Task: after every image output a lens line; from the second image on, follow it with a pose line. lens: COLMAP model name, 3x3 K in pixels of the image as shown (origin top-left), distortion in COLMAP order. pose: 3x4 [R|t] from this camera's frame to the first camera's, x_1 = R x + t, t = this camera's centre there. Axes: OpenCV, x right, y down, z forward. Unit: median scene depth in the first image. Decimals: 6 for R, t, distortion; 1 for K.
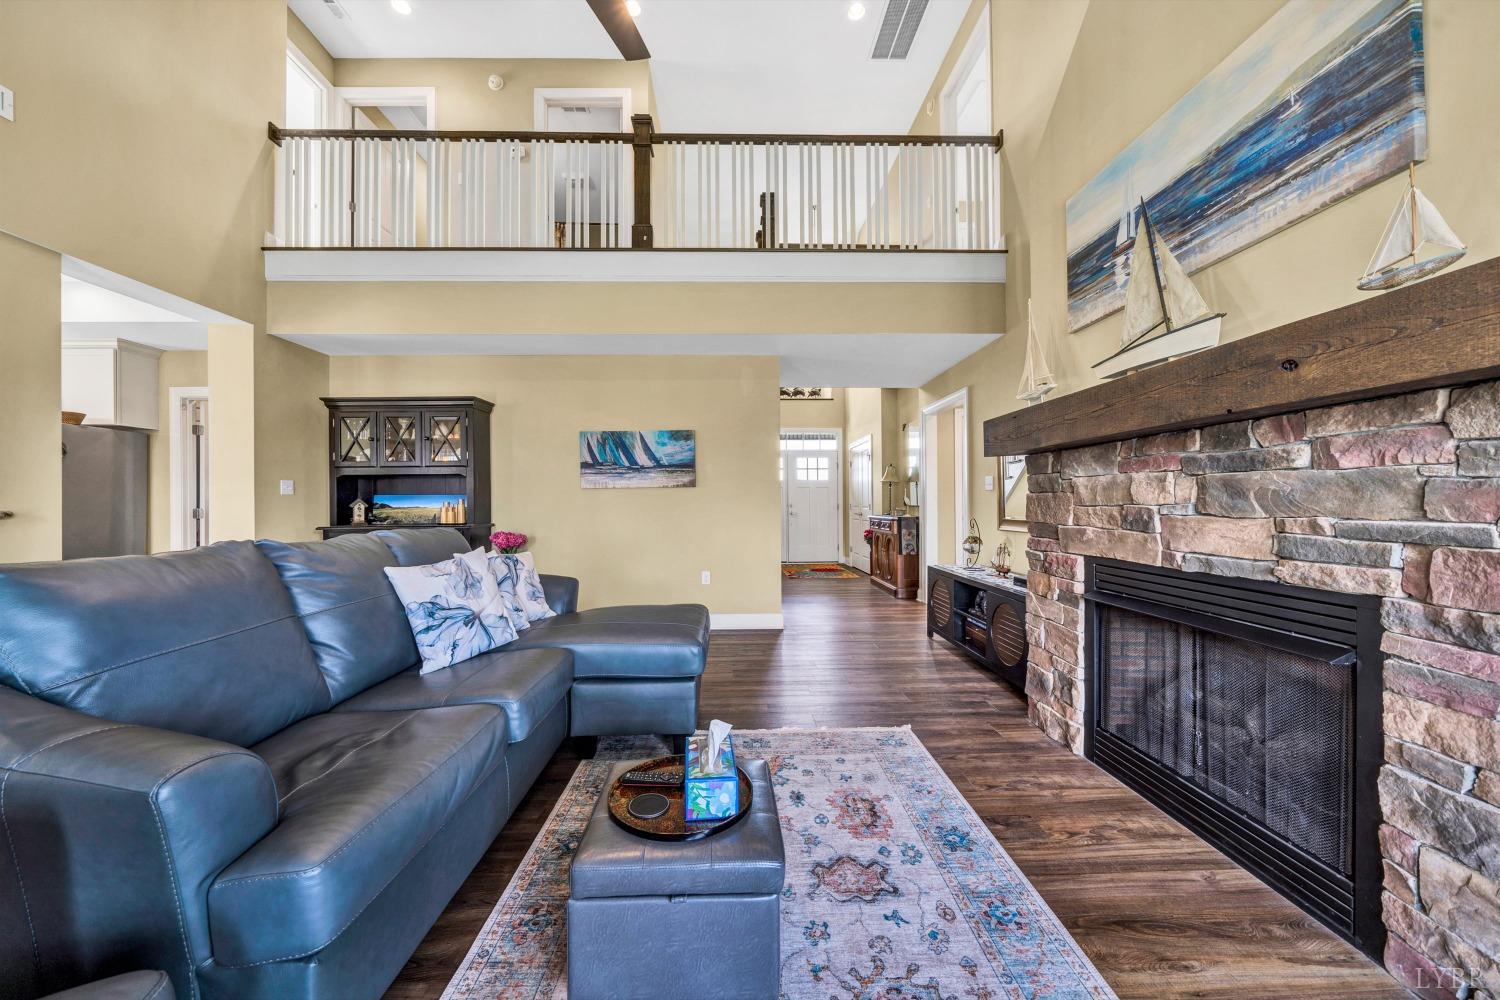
lens RADIAL K [[527.7, 0, 745.8], [0, 527.7, 496.3], [0, 0, 1]] dist [-0.000228, -0.000030]
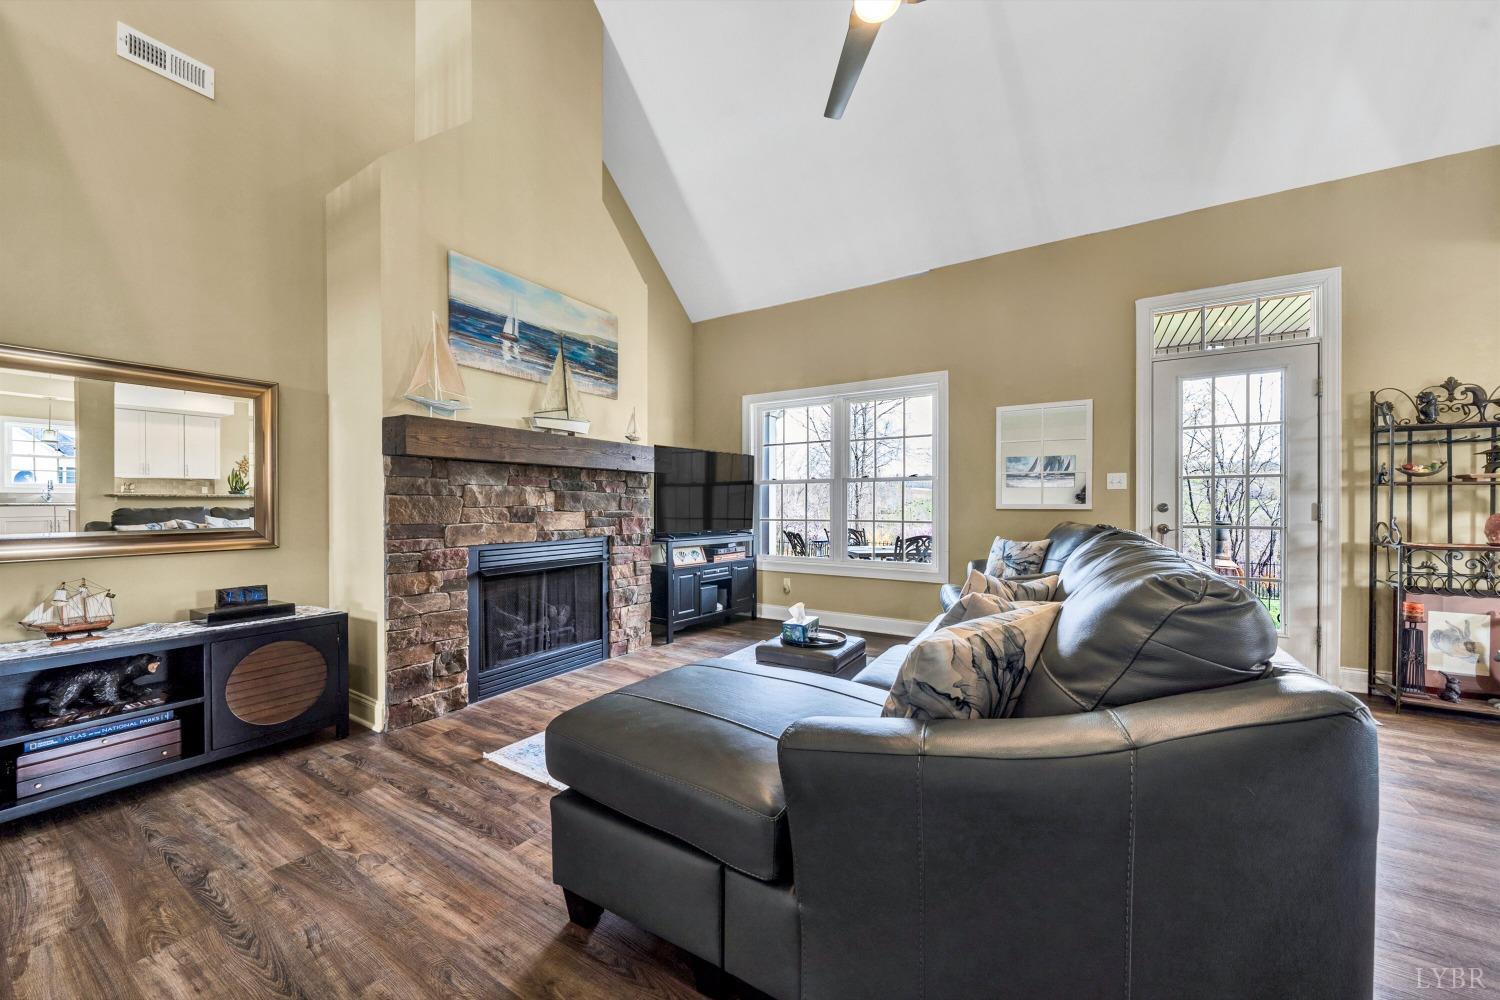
lens RADIAL K [[542.6, 0, 751.8], [0, 542.6, 508.5], [0, 0, 1]] dist [-0.000183, -0.000003]
pose [[-0.835857, 0.005786, 0.548917, -0.795576], [0.002288, 0.999972, -0.007057, 0.038995], [-0.548943, -0.004643, -0.835847, 2.112913]]
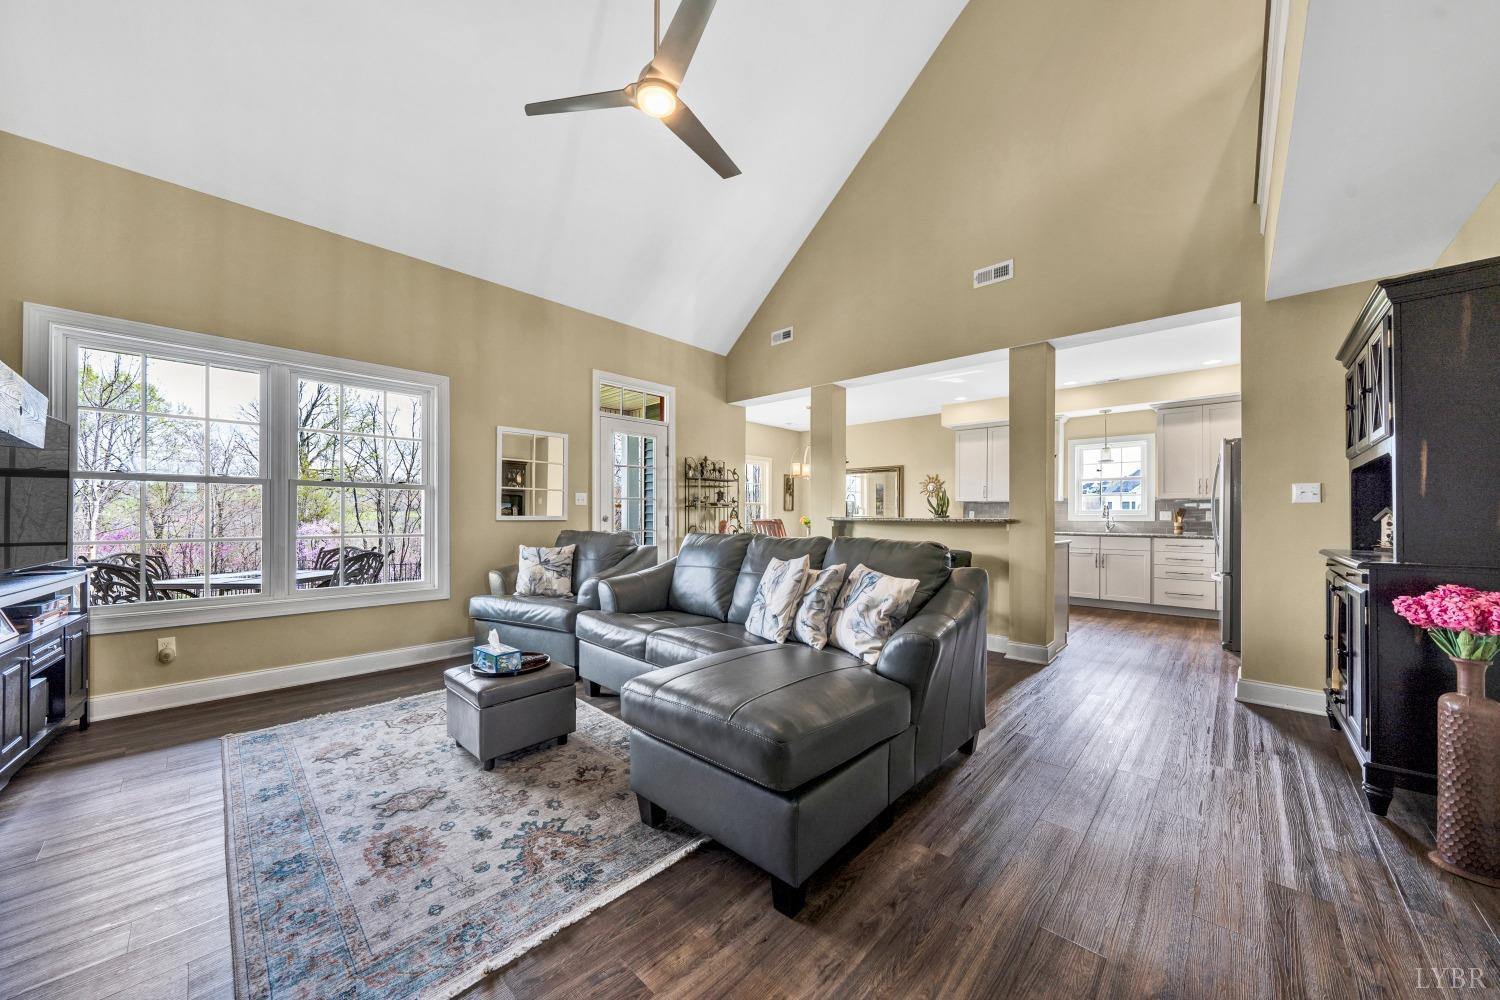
lens RADIAL K [[523.1, 0, 749.8], [0, 523.1, 514.3], [0, 0, 1]] dist [-0.000465, -0.000026]
pose [[-0.705819, 0.006934, -0.708358, 0.441165], [0.009858, 0.999951, -0.000035, 0.011221], [0.708323, -0.007008, -0.705853, 2.122137]]
